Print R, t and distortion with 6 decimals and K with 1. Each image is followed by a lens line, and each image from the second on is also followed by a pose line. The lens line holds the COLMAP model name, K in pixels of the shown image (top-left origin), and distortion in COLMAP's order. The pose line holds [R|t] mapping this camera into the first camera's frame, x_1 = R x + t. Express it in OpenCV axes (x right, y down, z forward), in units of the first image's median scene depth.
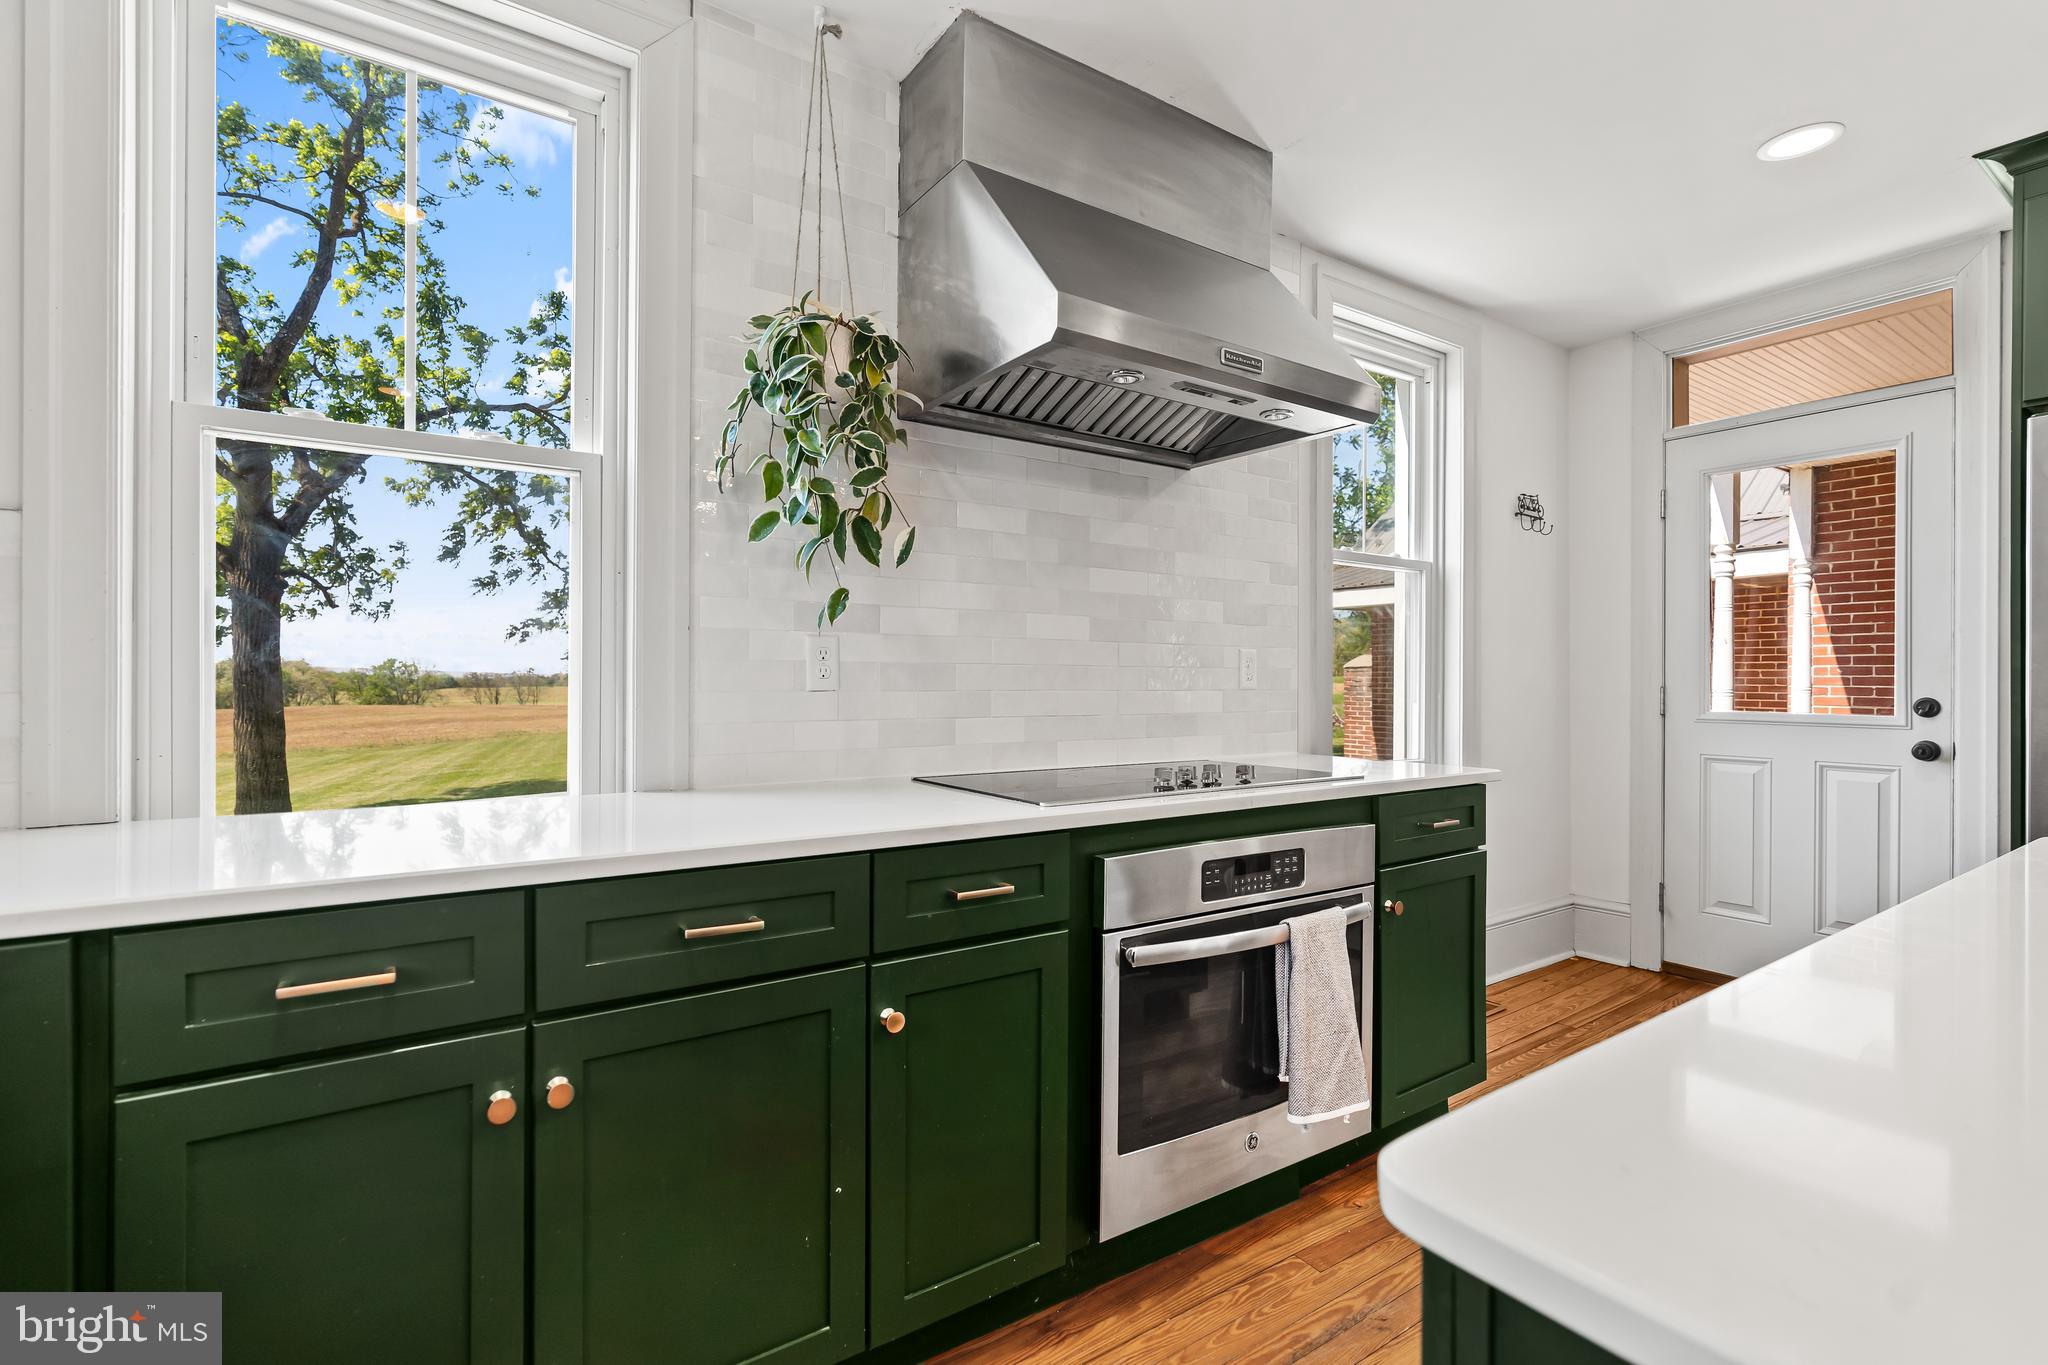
lens RADIAL K [[929.7, 0, 1019.0], [0, 929.7, 679.8], [0, 0, 1]] dist [-0.009021, 0.002789]
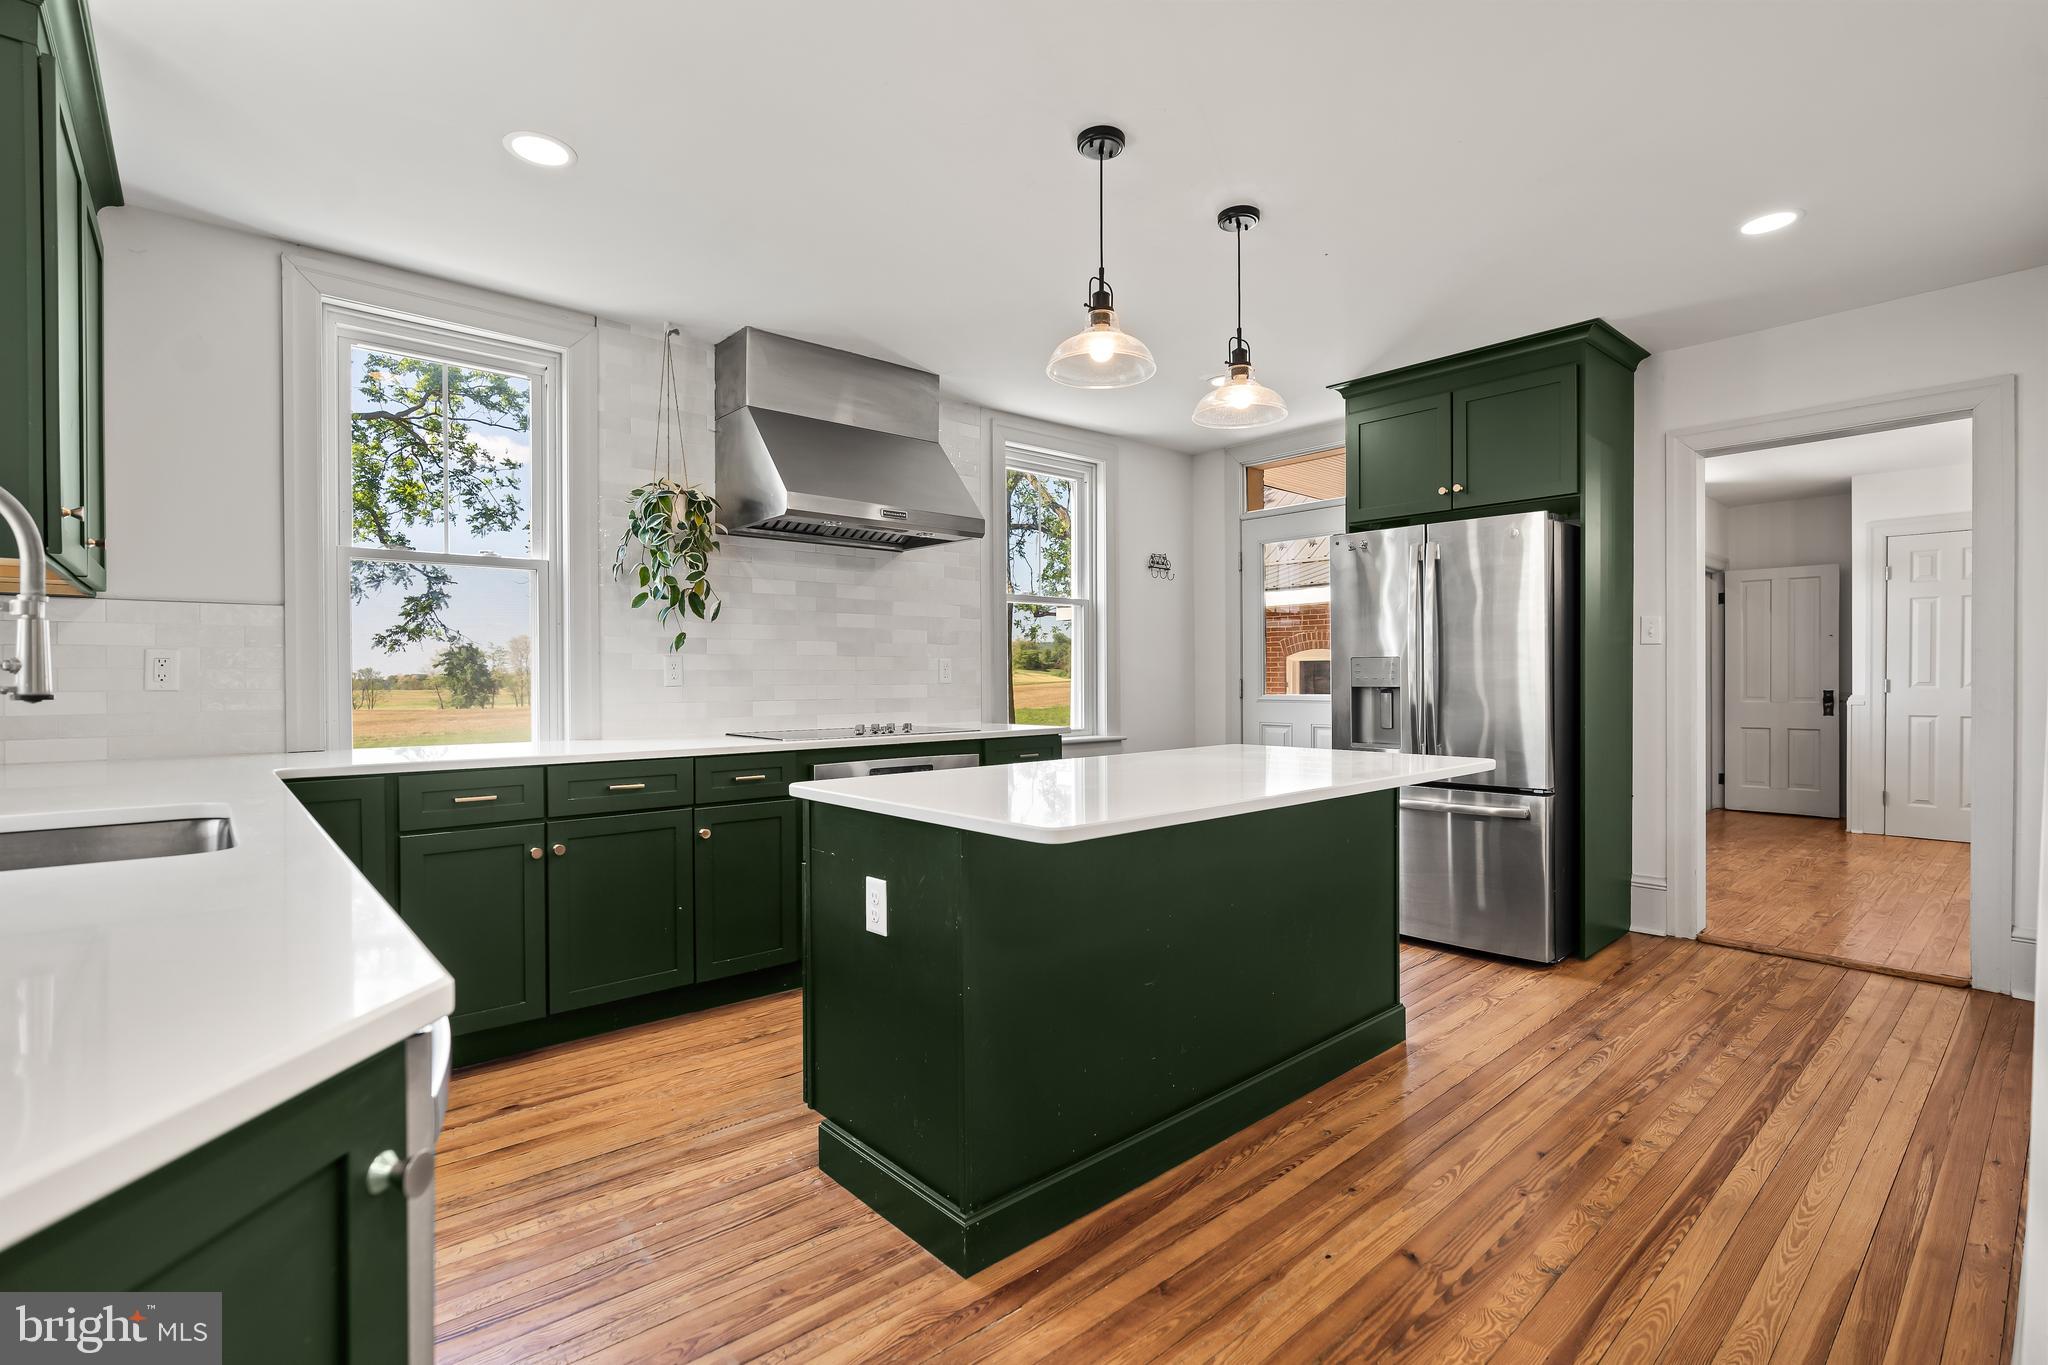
lens RADIAL K [[929.7, 0, 1016.6], [0, 929.7, 685.9], [0, 0, 1]] dist [-0.009021, 0.002789]
pose [[0.991813, -0.010189, 0.127292, 0.241761], [0.009010, 0.999911, 0.009835, -0.000224], [-0.127381, -0.008608, 0.991817, -0.964754]]
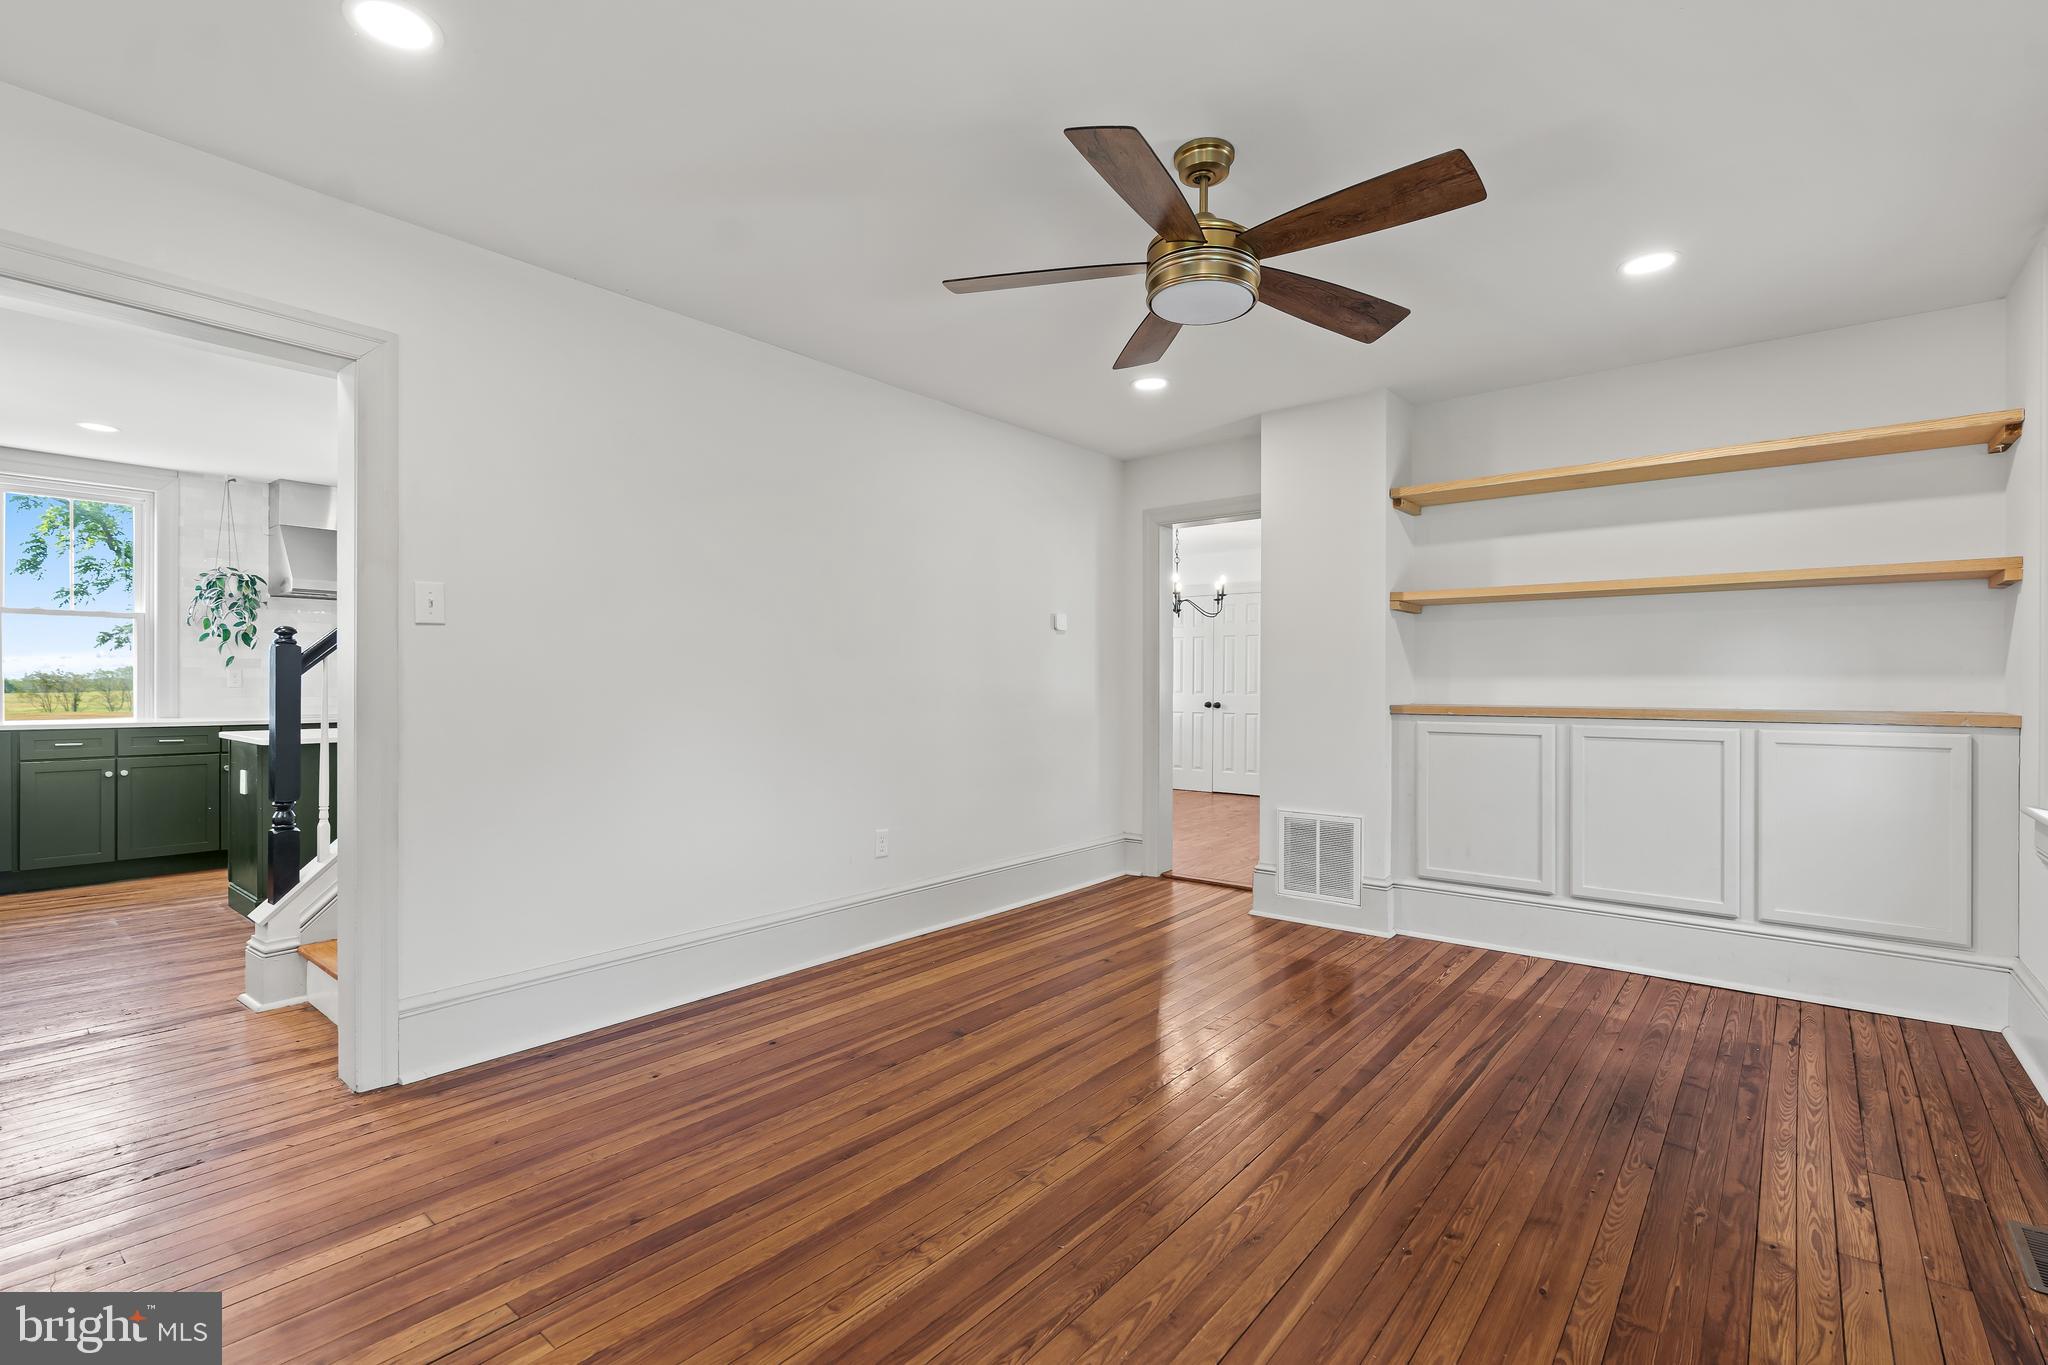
lens RADIAL K [[929.7, 0, 1030.4], [0, 929.7, 684.9], [0, 0, 1]] dist [-0.009021, 0.002789]
pose [[0.958463, -0.002497, 0.285206, 1.545734], [0.001474, 0.999992, 0.003800, -0.003868], [-0.285214, -0.003221, 0.958459, -2.882956]]
